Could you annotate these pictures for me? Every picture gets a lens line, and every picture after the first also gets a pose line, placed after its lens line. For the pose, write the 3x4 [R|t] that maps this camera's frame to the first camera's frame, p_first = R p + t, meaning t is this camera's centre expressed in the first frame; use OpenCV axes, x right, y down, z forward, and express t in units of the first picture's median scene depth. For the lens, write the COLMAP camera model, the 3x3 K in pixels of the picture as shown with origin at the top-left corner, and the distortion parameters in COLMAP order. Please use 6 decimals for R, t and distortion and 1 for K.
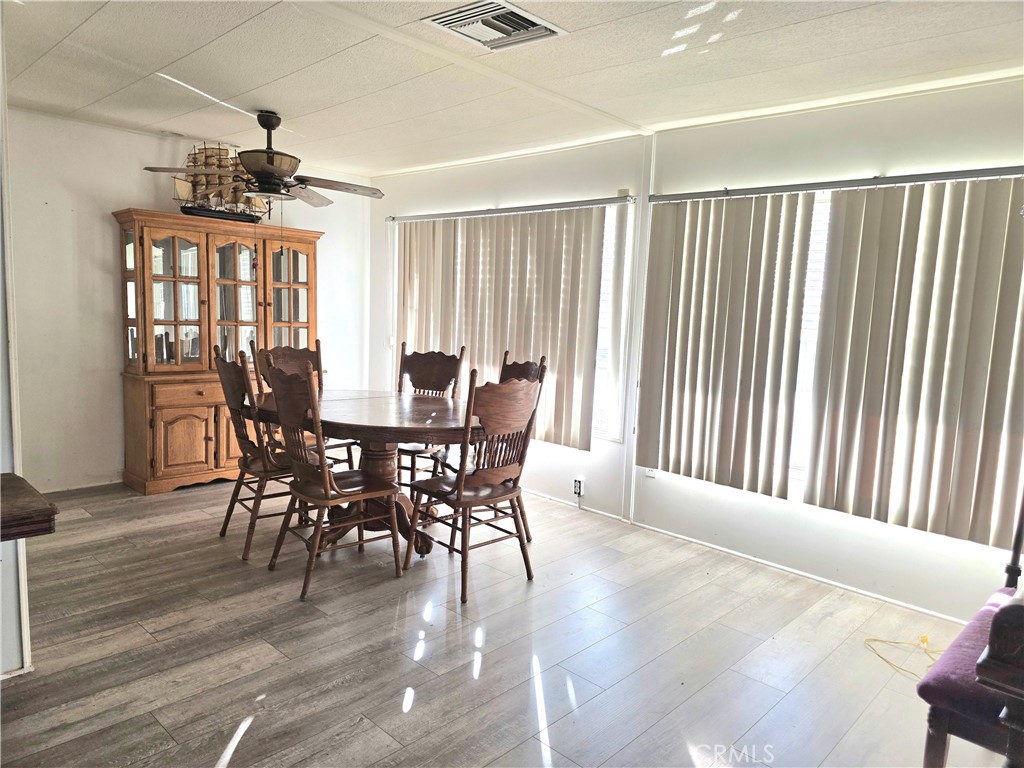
lens RADIAL K [[688.2, 0, 513.4], [0, 688.2, 378.0], [0, 0, 1]] dist [0.063862, -0.068422]
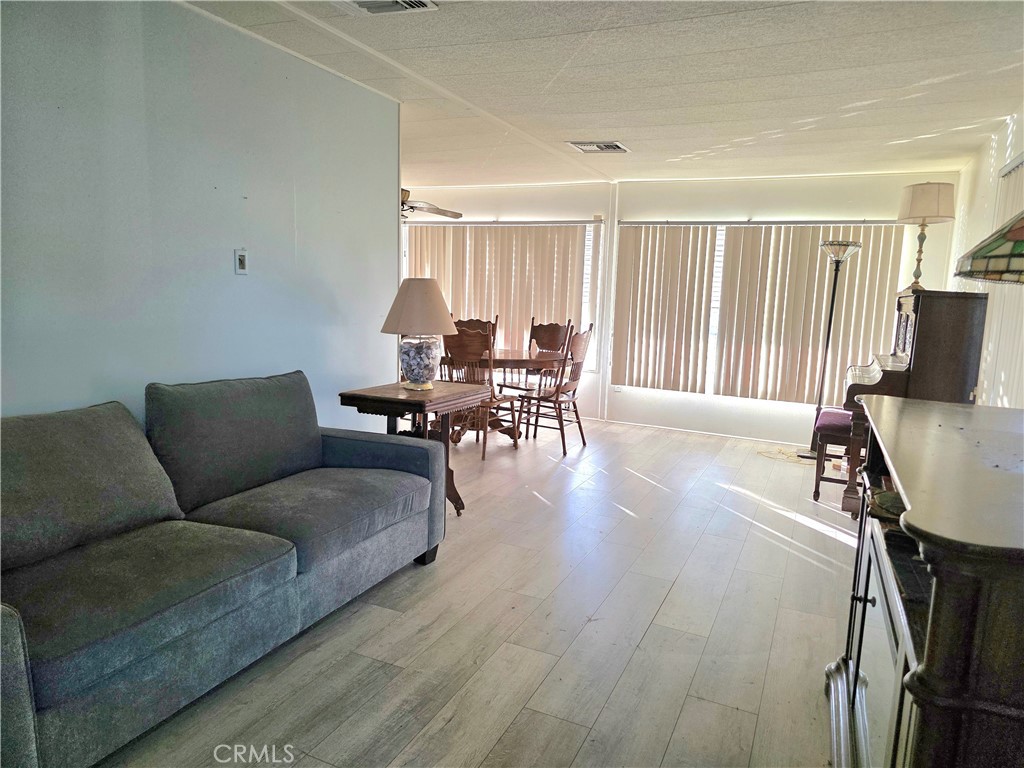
lens RADIAL K [[688.2, 0, 513.4], [0, 688.2, 378.0], [0, 0, 1]] dist [0.063862, -0.068422]
pose [[0.947974, -0.050176, 0.314369, -0.633654], [0.037680, 0.998244, 0.045704, 0.029832], [-0.316110, -0.031481, 0.948200, -0.552127]]
